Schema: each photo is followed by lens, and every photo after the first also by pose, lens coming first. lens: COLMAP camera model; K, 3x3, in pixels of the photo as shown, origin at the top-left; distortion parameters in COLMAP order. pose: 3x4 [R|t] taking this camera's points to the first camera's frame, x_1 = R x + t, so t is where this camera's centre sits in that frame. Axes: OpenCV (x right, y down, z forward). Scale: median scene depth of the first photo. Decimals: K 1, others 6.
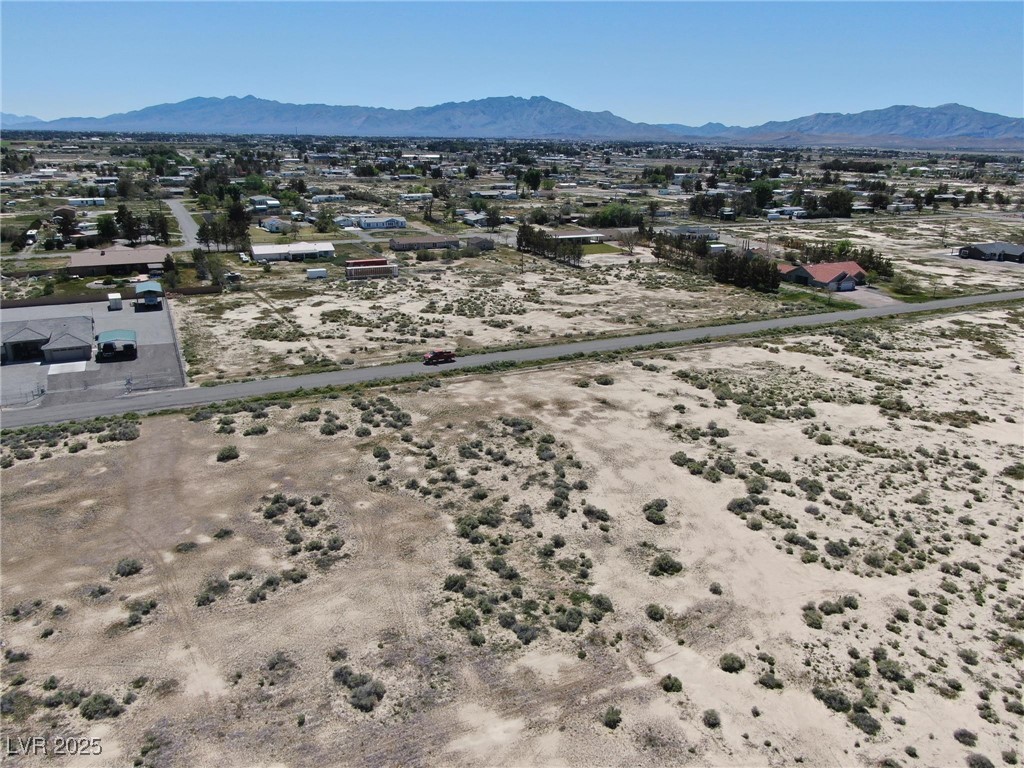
lens RADIAL K [[742.5, 0, 513.7], [0, 742.5, 385.3], [0, 0, 1]] dist [-0.016072, 0.010190]
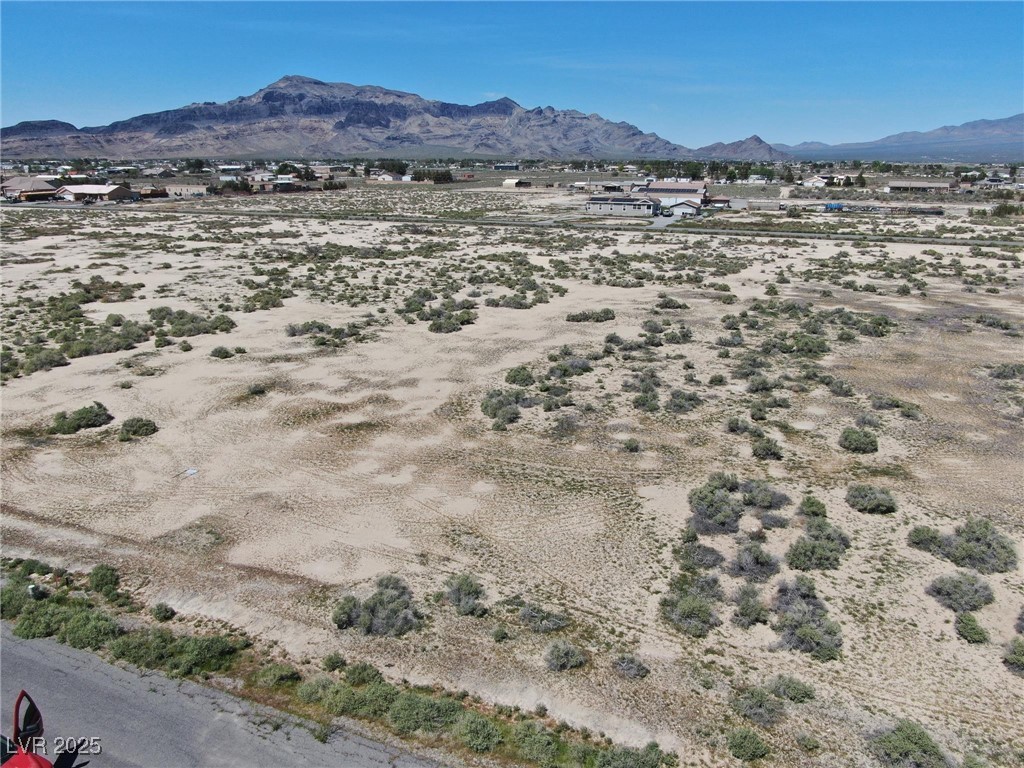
lens RADIAL K [[742.5, 0, 512.8], [0, 742.5, 382.2], [0, 0, 1]] dist [-0.016072, 0.010190]
pose [[-0.665826, -0.236459, 0.707646, -0.363403], [0.222511, 0.842360, 0.490835, -0.206921], [-0.712155, 0.484269, -0.508250, 1.433813]]
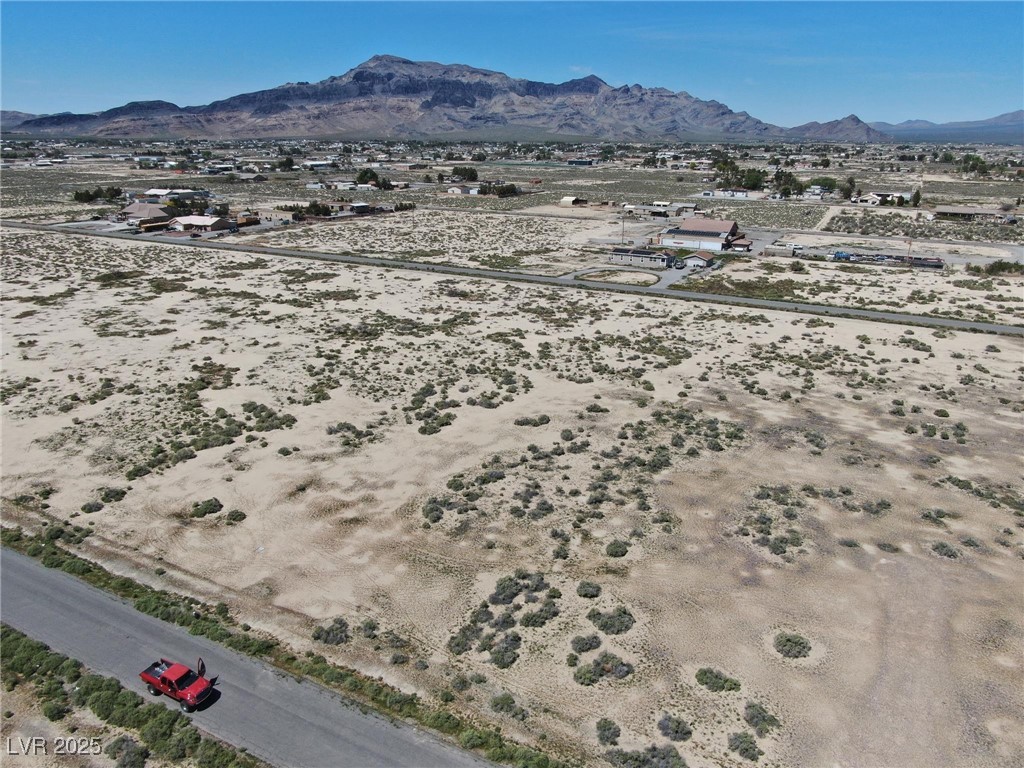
lens RADIAL K [[742.5, 0, 512.9], [0, 742.5, 382.1], [0, 0, 1]] dist [-0.016072, 0.010190]
pose [[-0.580145, -0.280519, 0.764684, -0.705496], [0.242446, 0.836796, 0.490910, -0.495494], [-0.777594, 0.470193, -0.417452, 1.414717]]
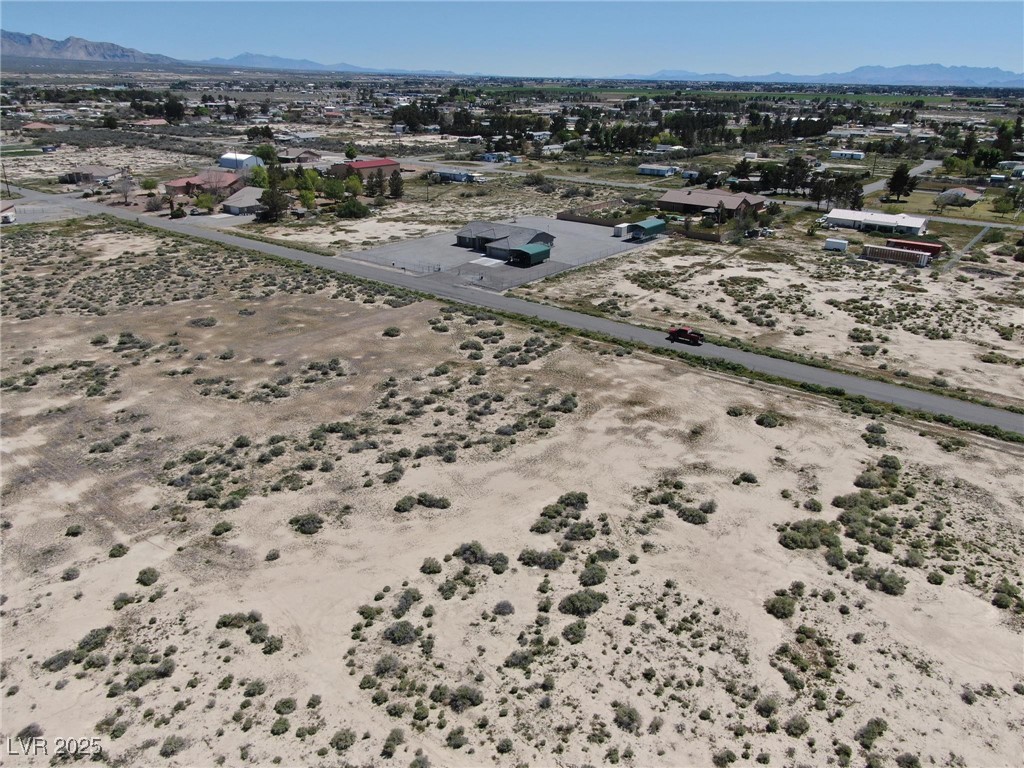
lens RADIAL K [[742.5, 0, 513.8], [0, 742.5, 385.0], [0, 0, 1]] dist [-0.016072, 0.010190]
pose [[0.430771, 0.334194, -0.838303, 0.868340], [-0.291638, 0.930616, 0.221133, -0.179548], [0.854040, 0.149223, 0.498346, 0.573608]]
